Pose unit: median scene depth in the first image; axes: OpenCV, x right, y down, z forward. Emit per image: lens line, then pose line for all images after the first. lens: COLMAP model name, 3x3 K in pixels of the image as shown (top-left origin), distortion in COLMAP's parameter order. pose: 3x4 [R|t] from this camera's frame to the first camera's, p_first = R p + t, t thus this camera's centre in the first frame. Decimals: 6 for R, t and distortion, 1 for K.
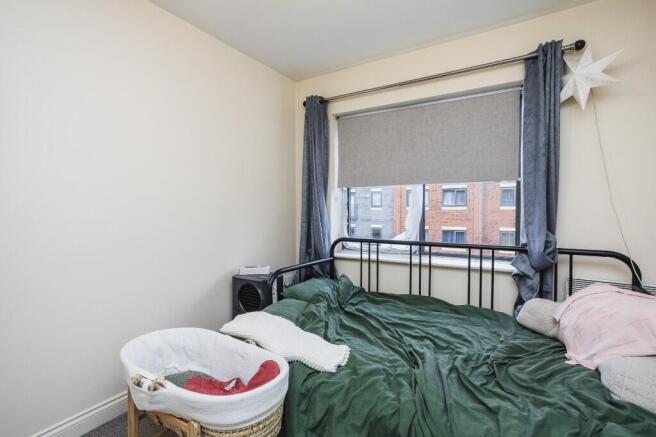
lens RADIAL K [[318.0, 0, 325.3], [0, 318.0, 216.9], [0, 0, 1]] dist [-0.045677, 0.026277]
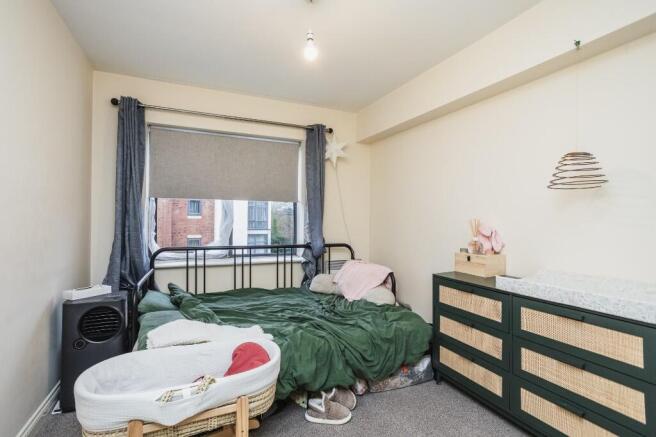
lens RADIAL K [[318.0, 0, 325.3], [0, 318.0, 216.9], [0, 0, 1]] dist [-0.045677, 0.026277]
pose [[0.549989, 0.013935, 0.835055, -0.591554], [0.007122, 0.999746, -0.021374, -0.009128], [-0.835141, 0.017703, 0.549750, 0.021578]]
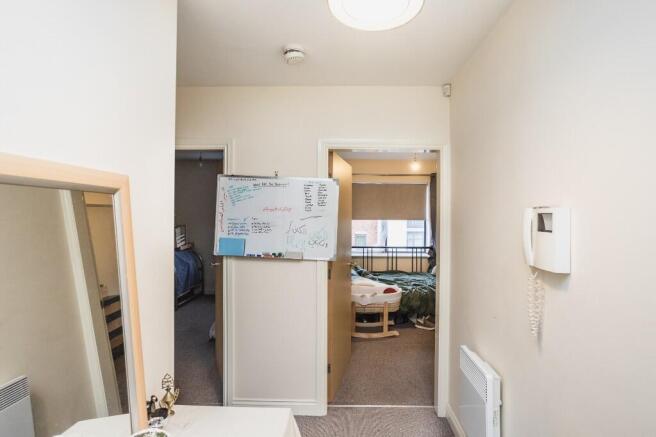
lens RADIAL K [[318.0, 0, 325.3], [0, 318.0, 216.9], [0, 0, 1]] dist [-0.045677, 0.026277]
pose [[0.883459, 0.000822, 0.468507, -1.216871], [0.004122, 0.999946, -0.009528, -0.118529], [-0.468490, 0.010349, 0.883408, -0.809804]]
